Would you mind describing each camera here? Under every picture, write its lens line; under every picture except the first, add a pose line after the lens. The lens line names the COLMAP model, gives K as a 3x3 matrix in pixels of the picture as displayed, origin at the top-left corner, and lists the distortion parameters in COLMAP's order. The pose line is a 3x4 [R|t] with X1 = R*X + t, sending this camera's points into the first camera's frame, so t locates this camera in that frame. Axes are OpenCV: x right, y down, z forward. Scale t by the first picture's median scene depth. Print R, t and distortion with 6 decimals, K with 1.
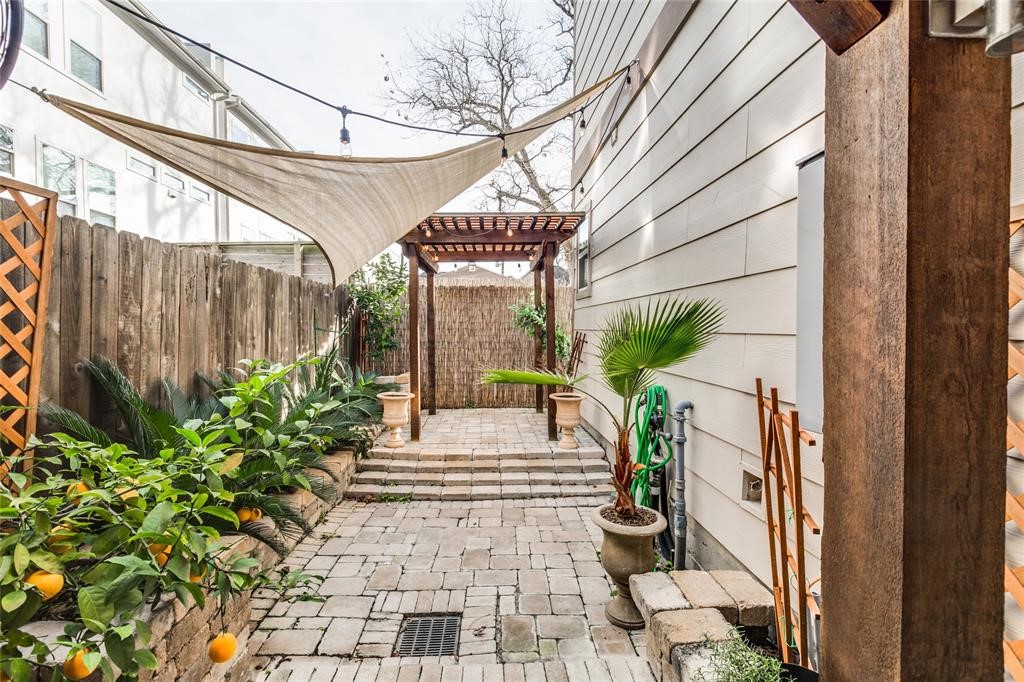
lens RADIAL K [[454.3, 0, 508.9], [0, 454.3, 340.2], [0, 0, 1]] dist [-0.002612, 0.000273]
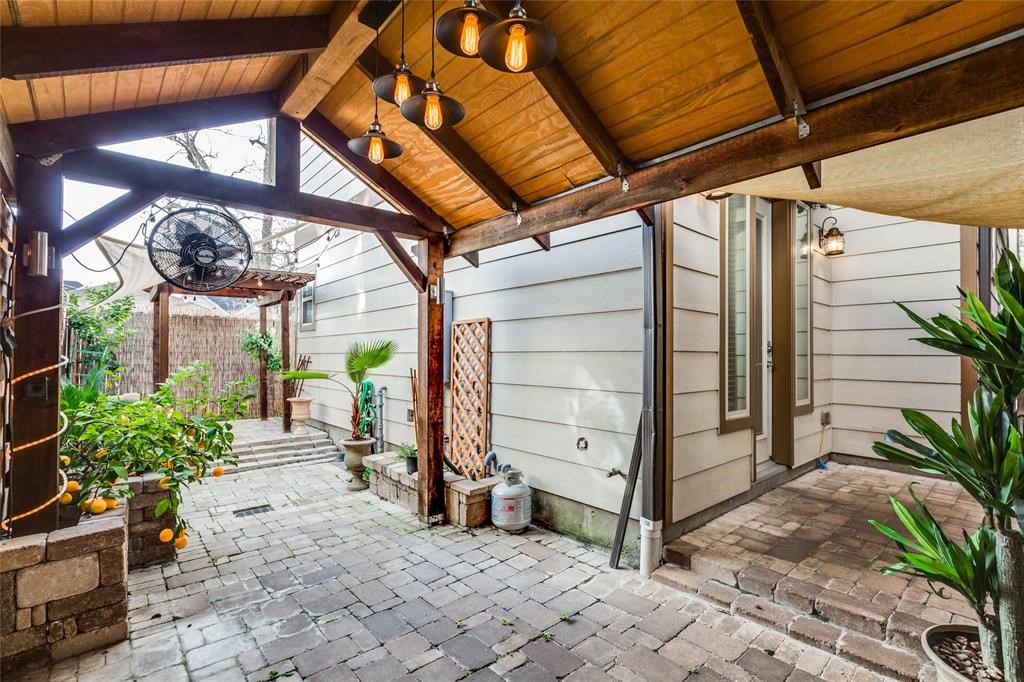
lens RADIAL K [[454.3, 0, 508.9], [0, 454.3, 340.2], [0, 0, 1]] dist [-0.002612, 0.000273]
pose [[0.784121, 0.018557, 0.620330, -0.279777], [0.017408, 0.998502, -0.051874, 0.025793], [-0.620363, 0.051475, 0.782624, -0.615689]]
